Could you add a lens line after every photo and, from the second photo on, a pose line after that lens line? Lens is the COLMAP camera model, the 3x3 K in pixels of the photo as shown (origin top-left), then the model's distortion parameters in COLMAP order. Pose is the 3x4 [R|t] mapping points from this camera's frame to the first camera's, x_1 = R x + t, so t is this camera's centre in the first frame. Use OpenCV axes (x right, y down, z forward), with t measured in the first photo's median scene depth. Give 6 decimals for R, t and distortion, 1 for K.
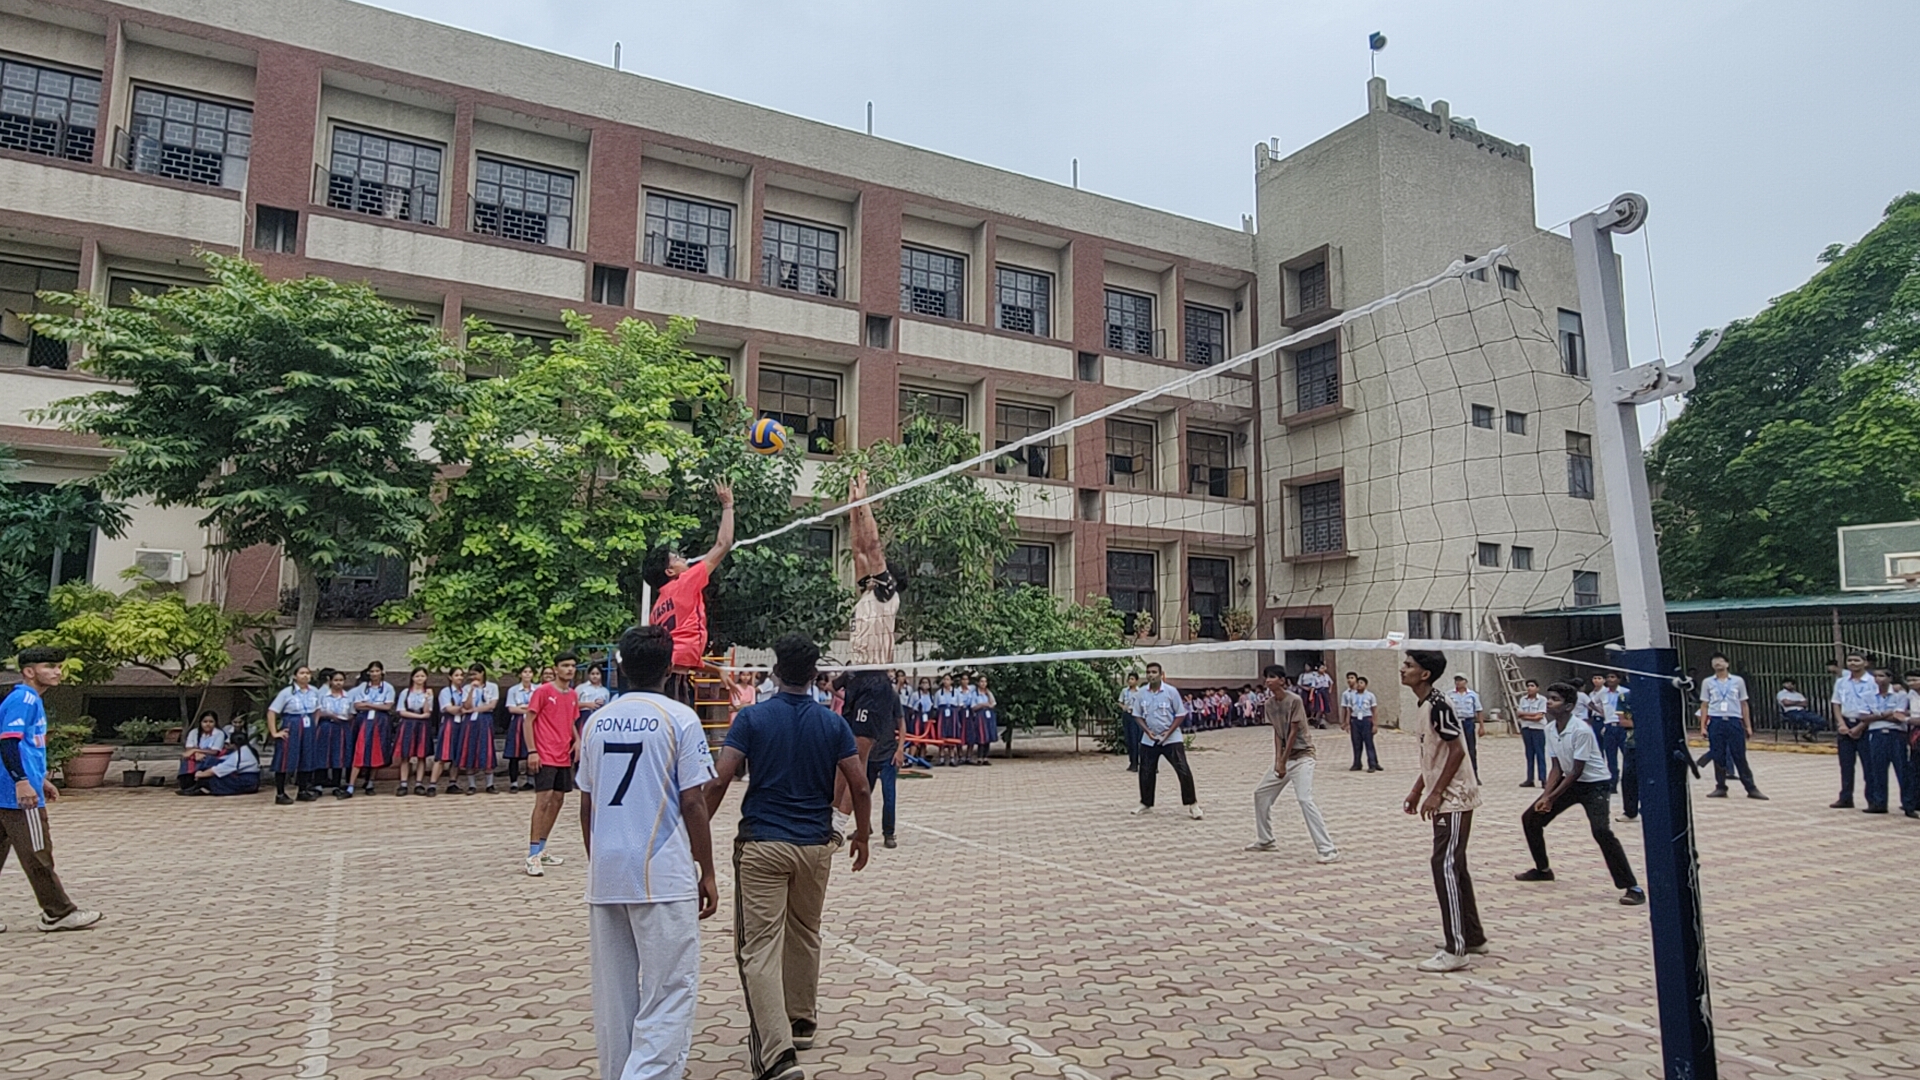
lens RADIAL K [[1106.1, 0, 985.2], [0, 1106.1, 540.9], [0, 0, 1]] dist [-0.007085, 0.003987]
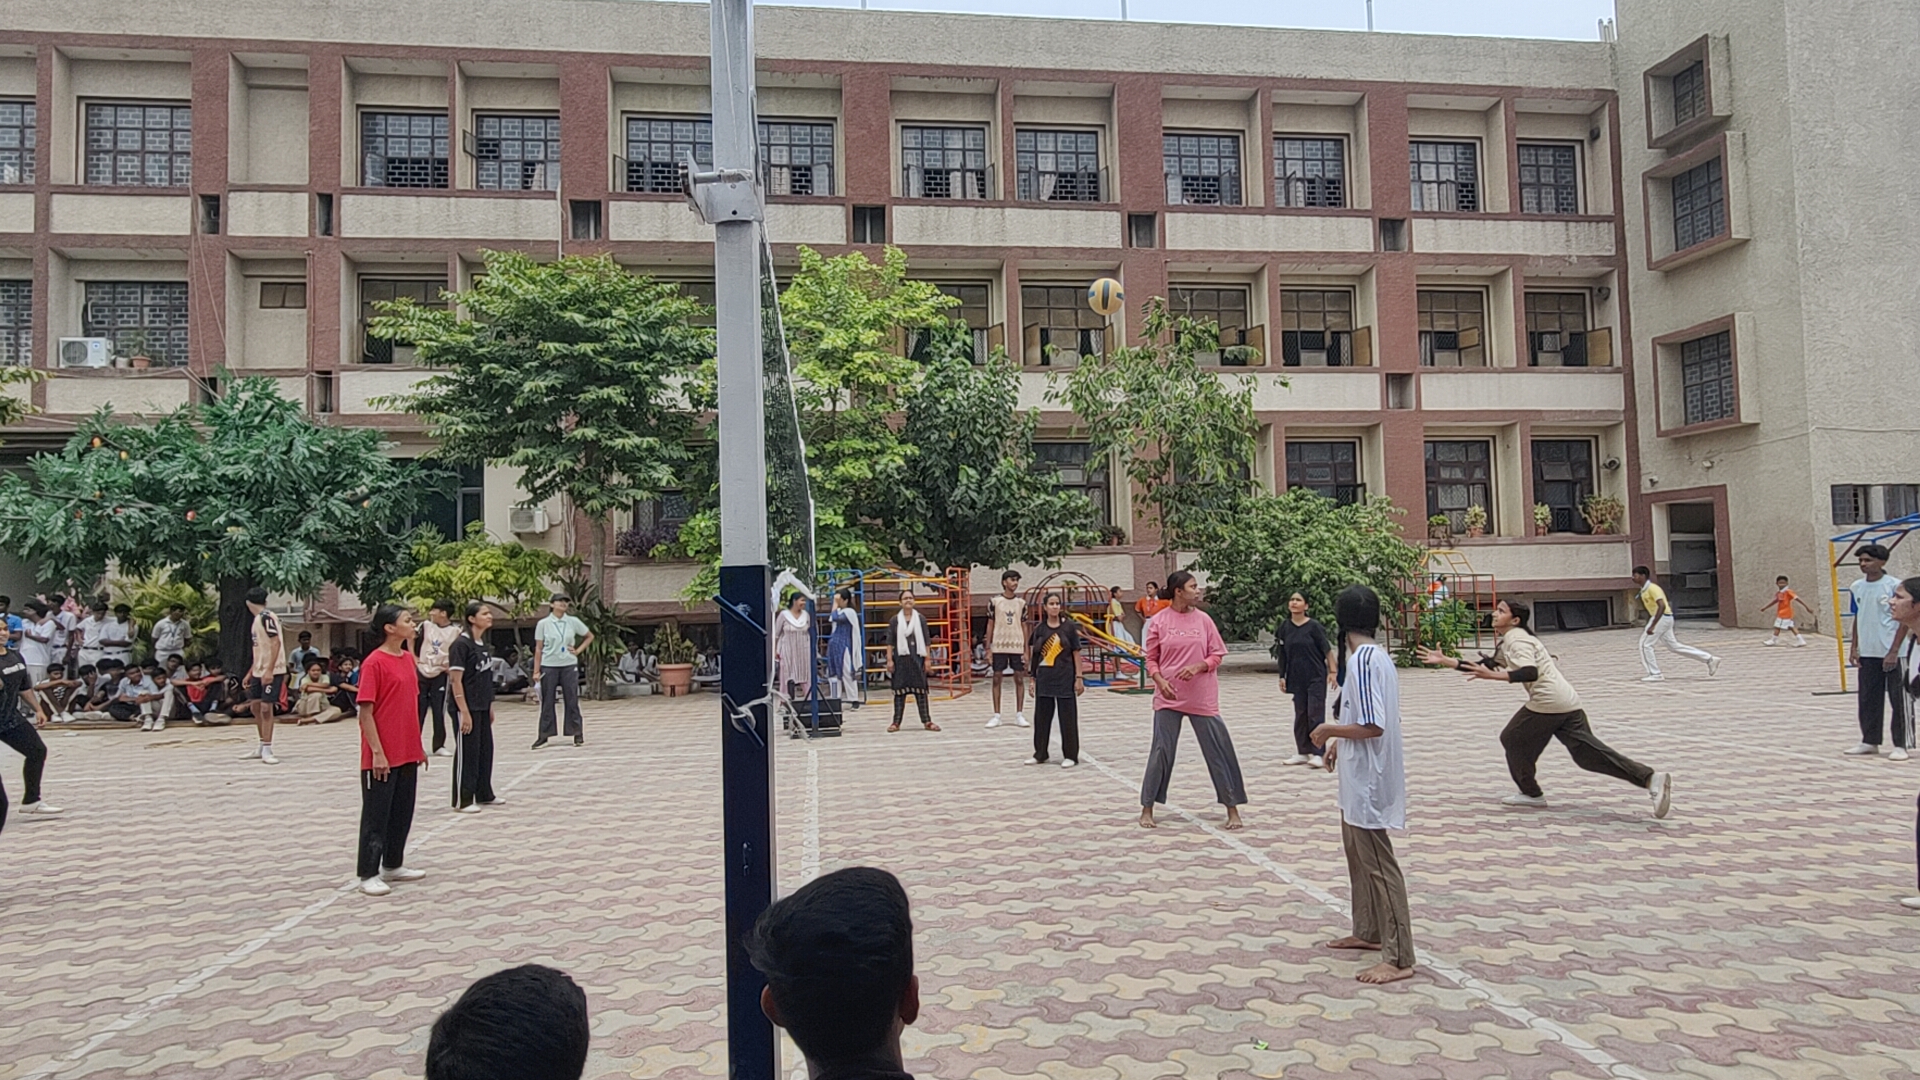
lens RADIAL K [[1106.1, 0, 979.1], [0, 1106.1, 537.6], [0, 0, 1]] dist [-0.007085, 0.003987]
pose [[0.930749, -0.051426, -0.362026, 0.136067], [0.077319, 0.995353, 0.057394, 0.010820], [0.357392, -0.081411, 0.930400, 0.059881]]
